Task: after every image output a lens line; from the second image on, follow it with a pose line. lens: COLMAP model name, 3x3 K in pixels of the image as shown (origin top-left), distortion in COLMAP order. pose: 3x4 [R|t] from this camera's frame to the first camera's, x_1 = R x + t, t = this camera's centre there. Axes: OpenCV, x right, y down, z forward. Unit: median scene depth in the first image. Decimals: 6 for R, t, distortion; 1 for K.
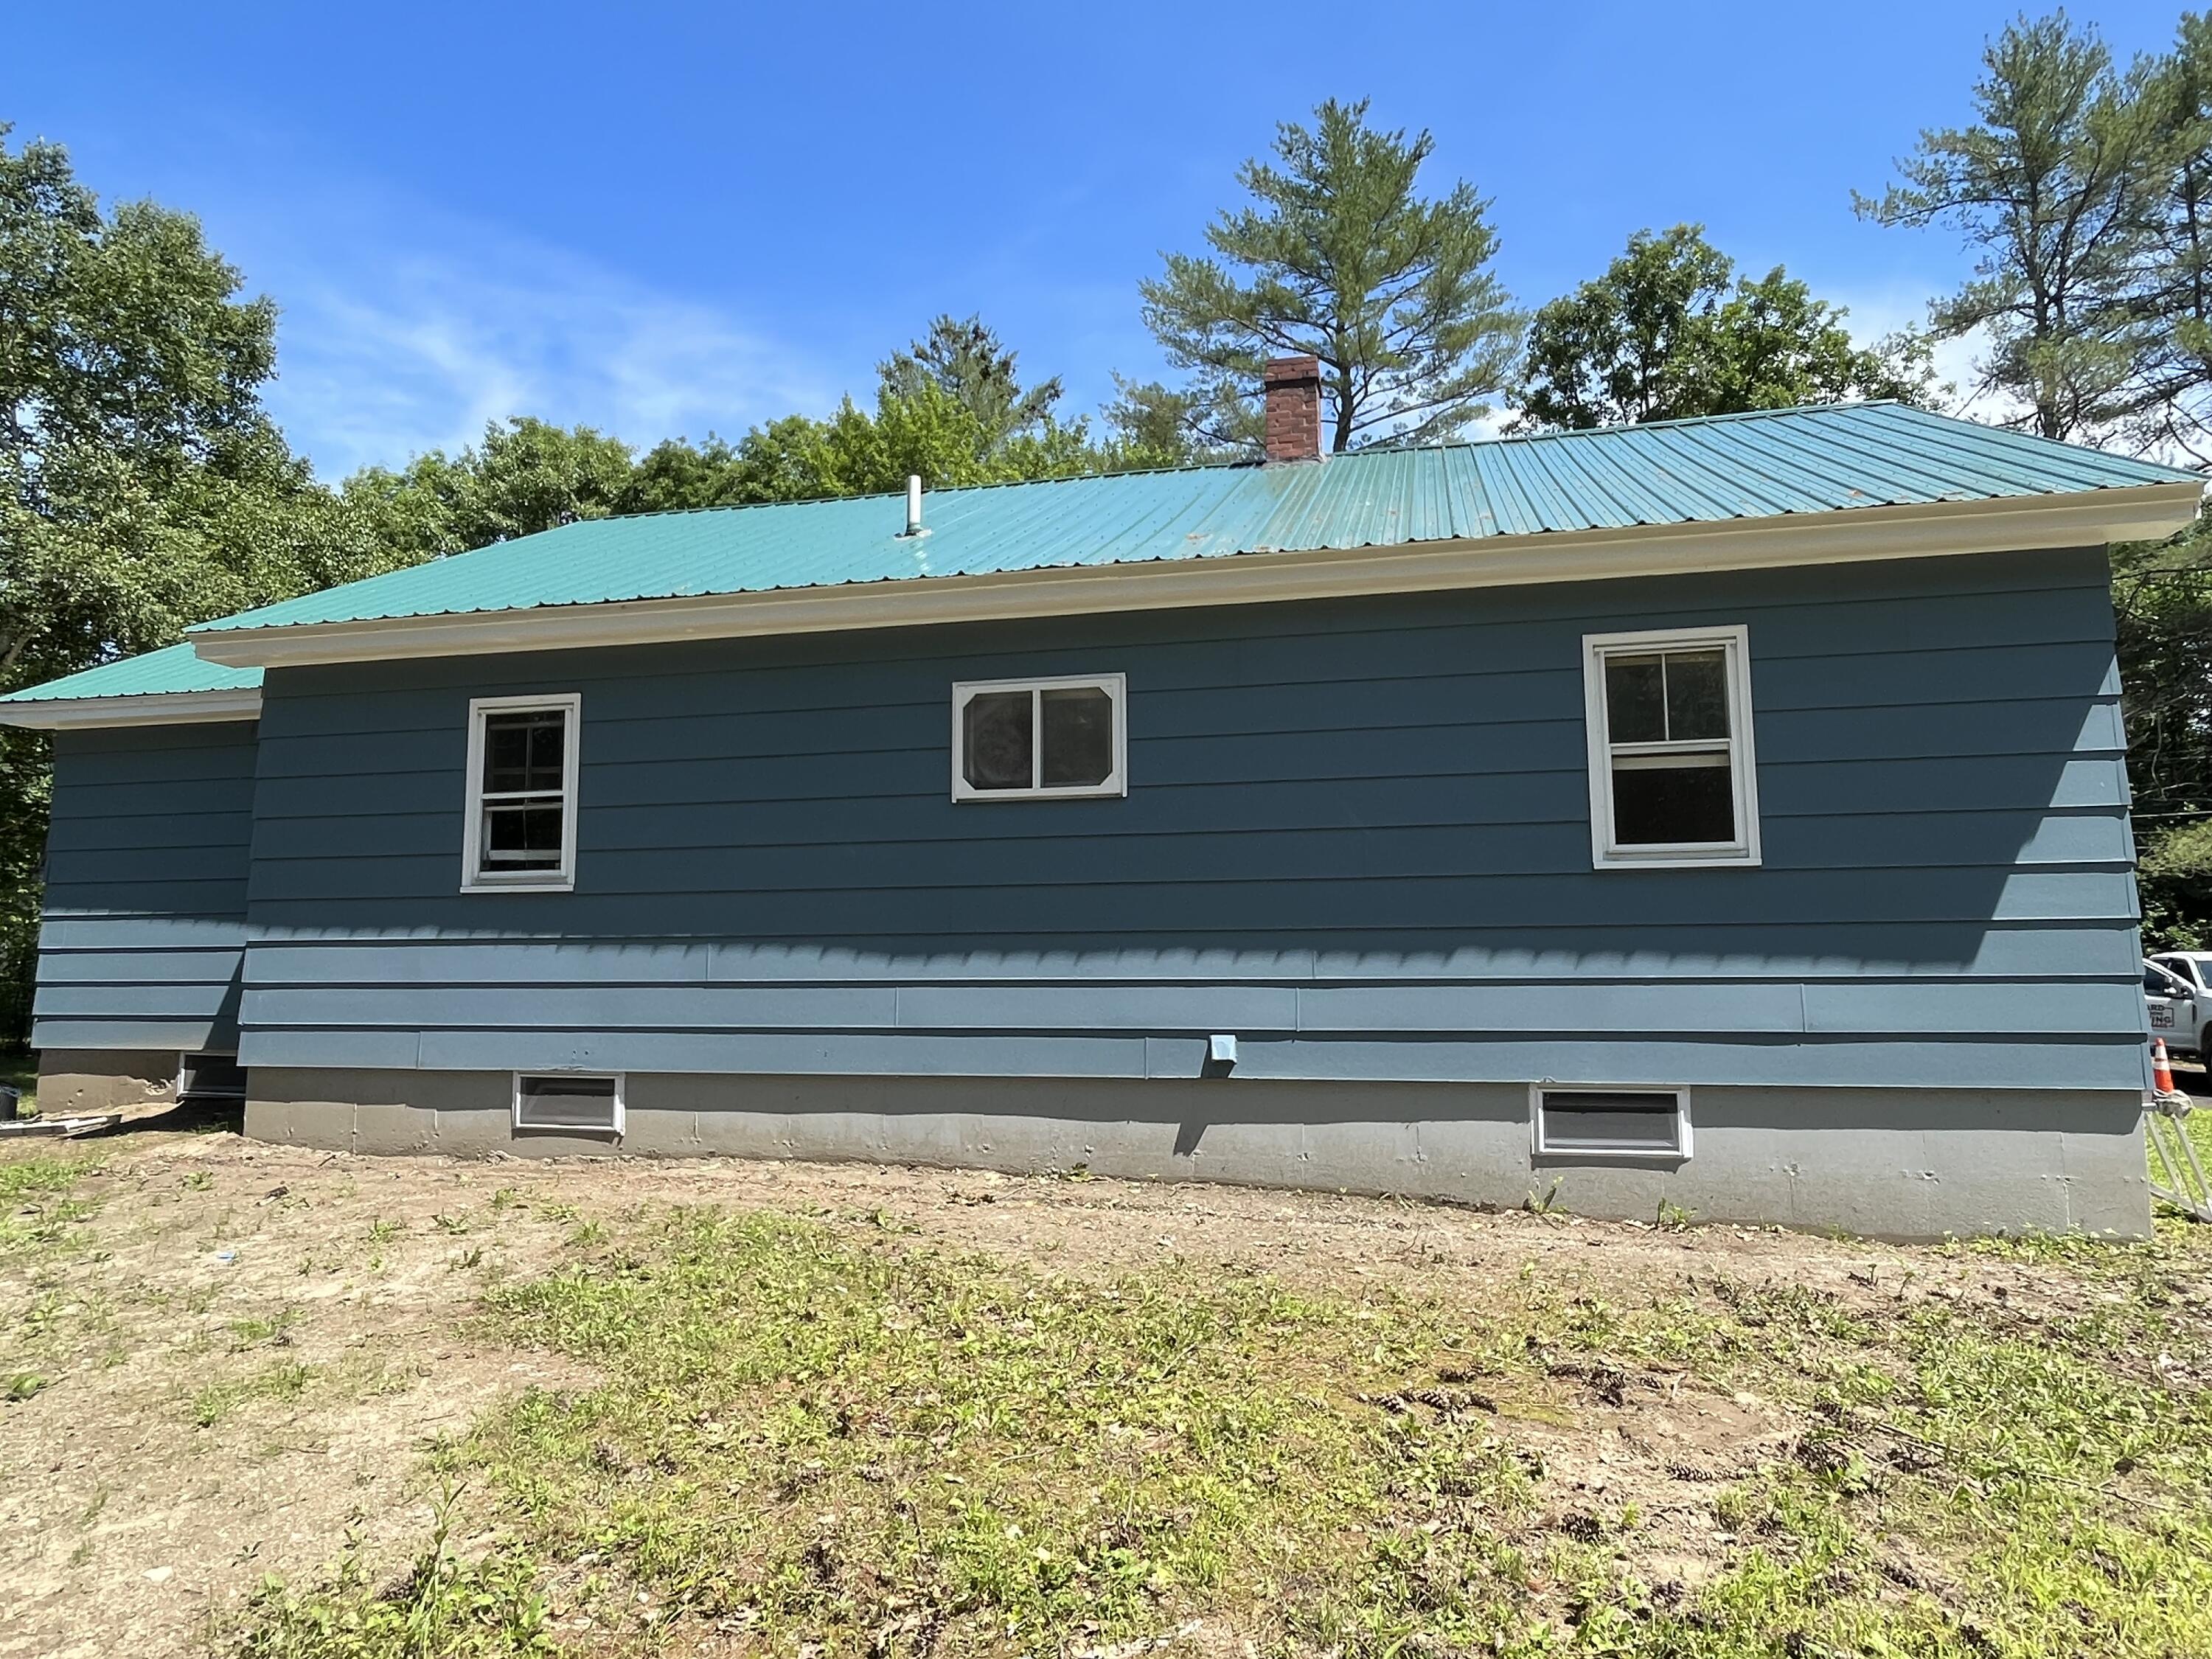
lens RADIAL K [[1352.9, 0, 1103.1], [0, 1352.9, 834.9], [0, 0, 1]] dist [-0.006886, -0.002411]
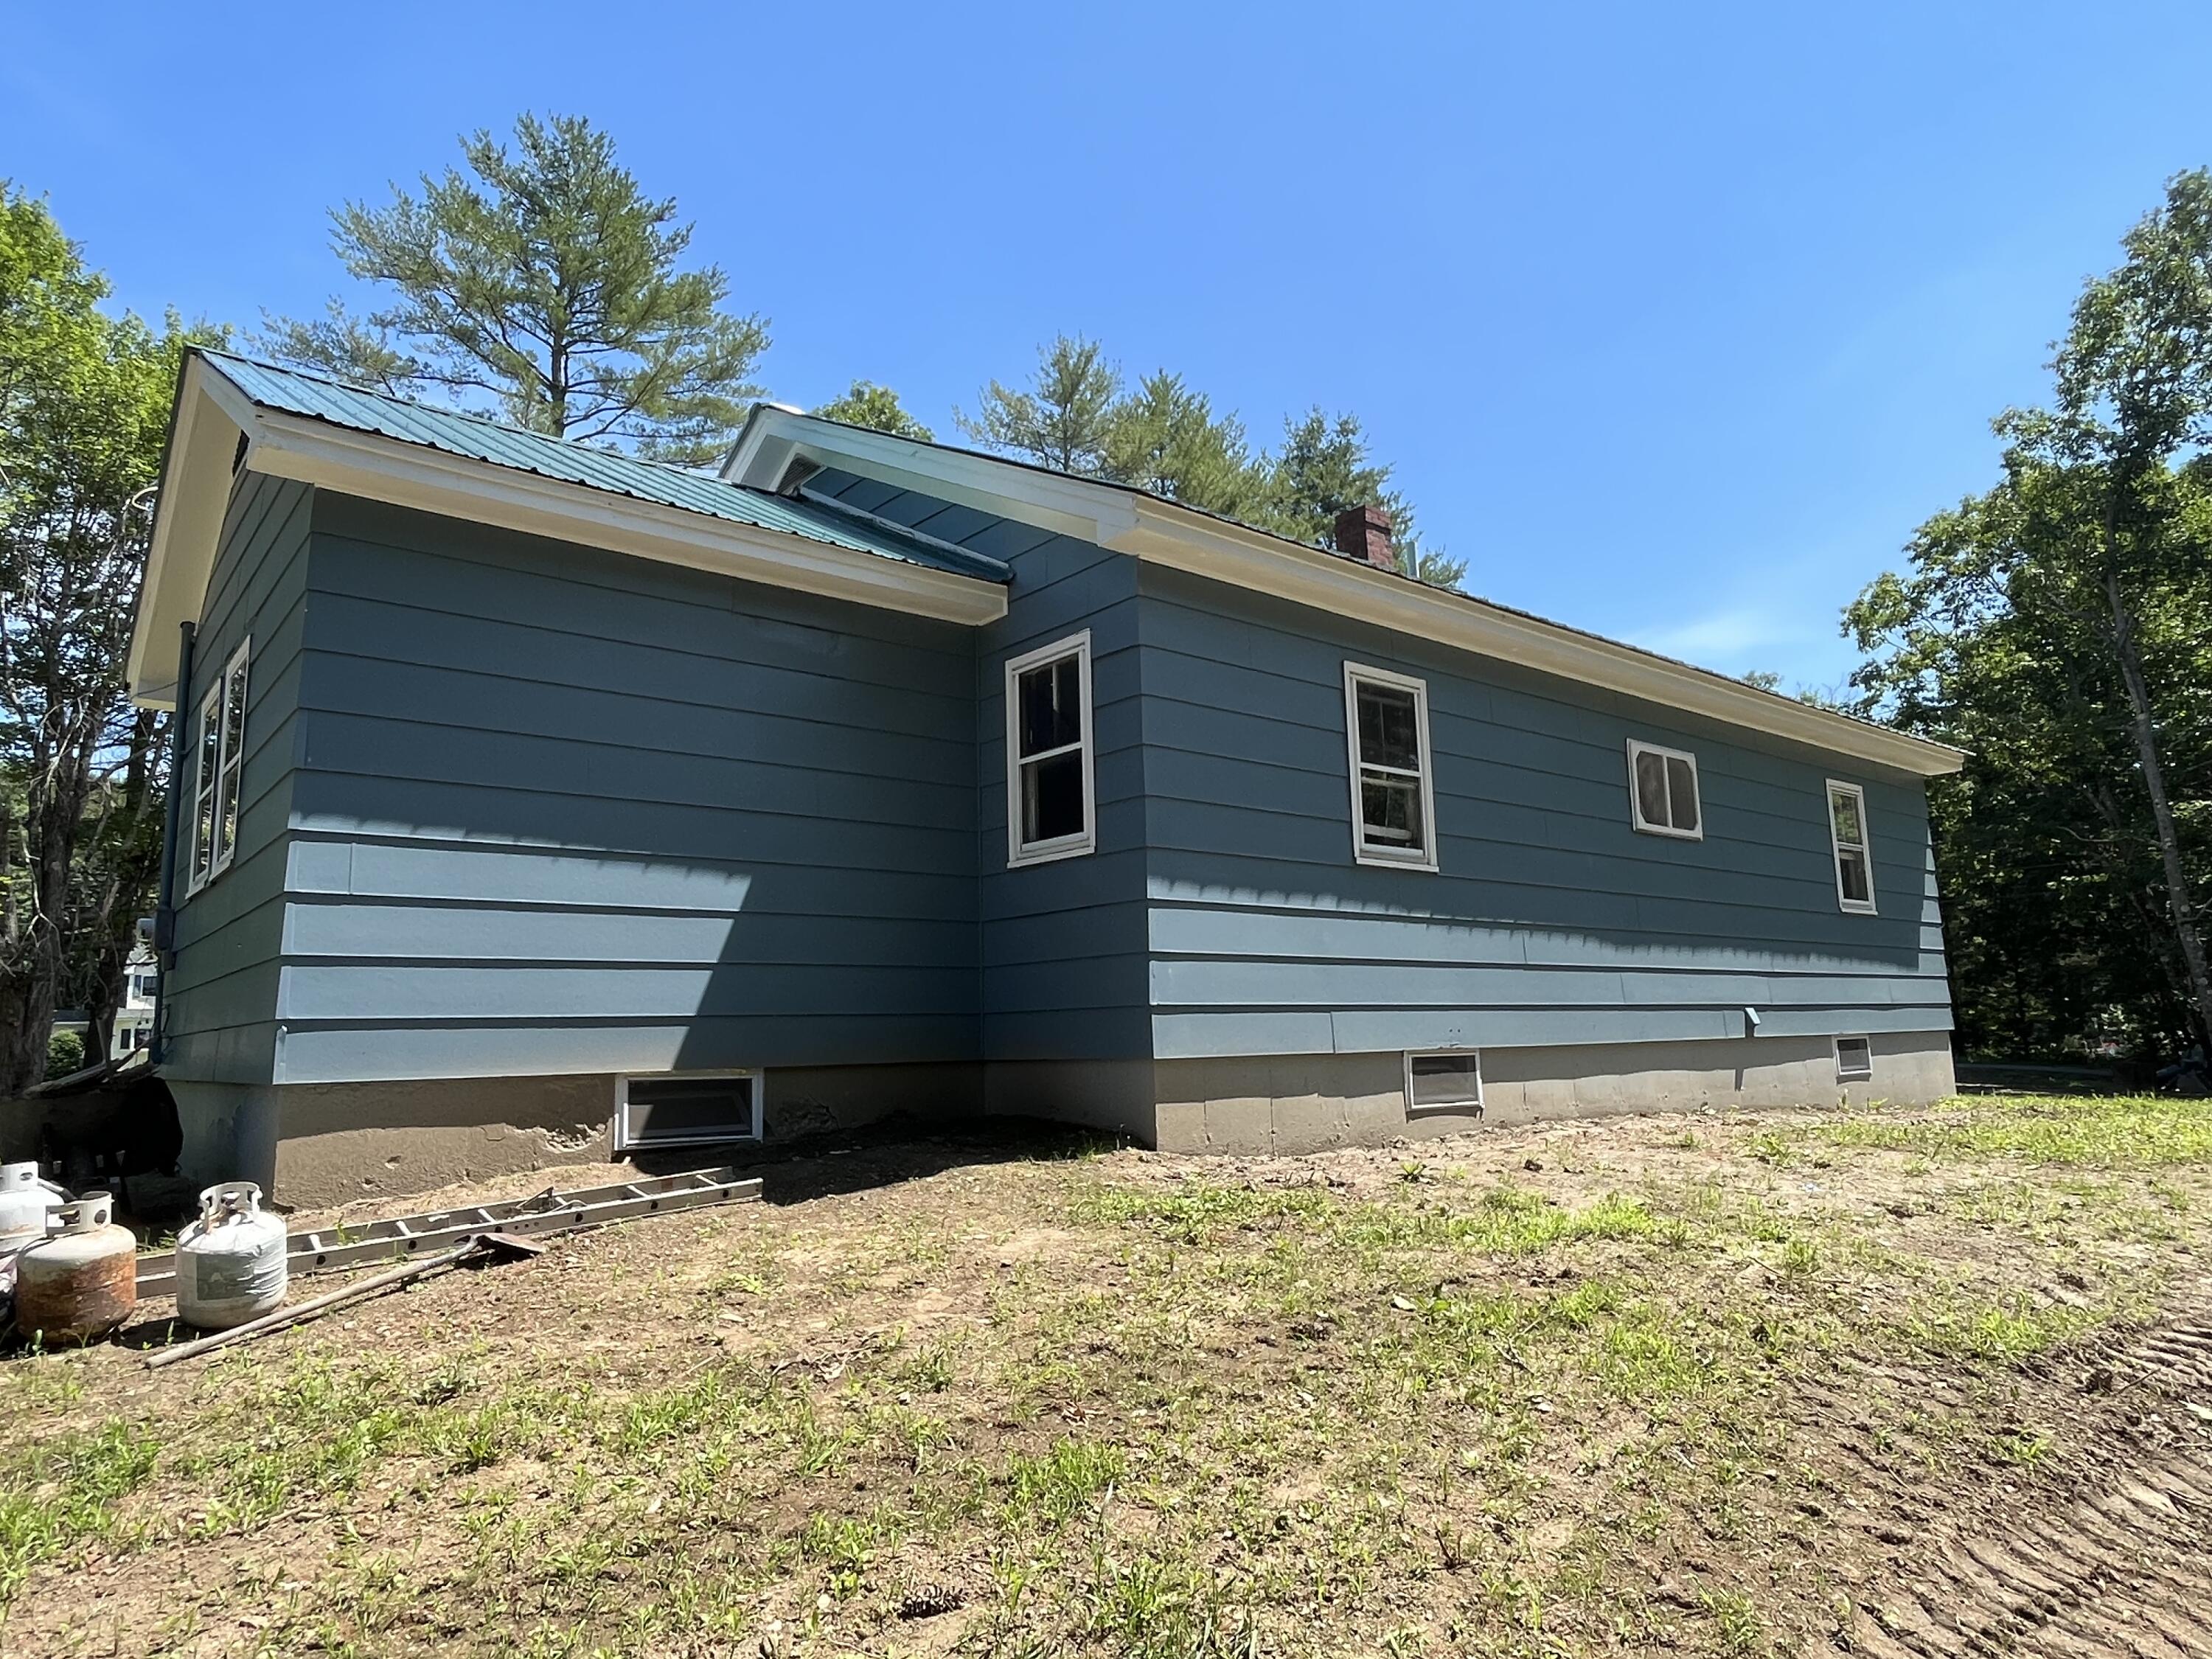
lens RADIAL K [[1352.9, 0, 1102.0], [0, 1352.9, 825.5], [0, 0, 1]] dist [-0.006886, -0.002411]
pose [[0.605873, 0.115986, 0.787061, -1.358032], [-0.059130, 0.993144, -0.100838, 0.124921], [-0.793361, 0.014556, 0.608578, 0.582204]]
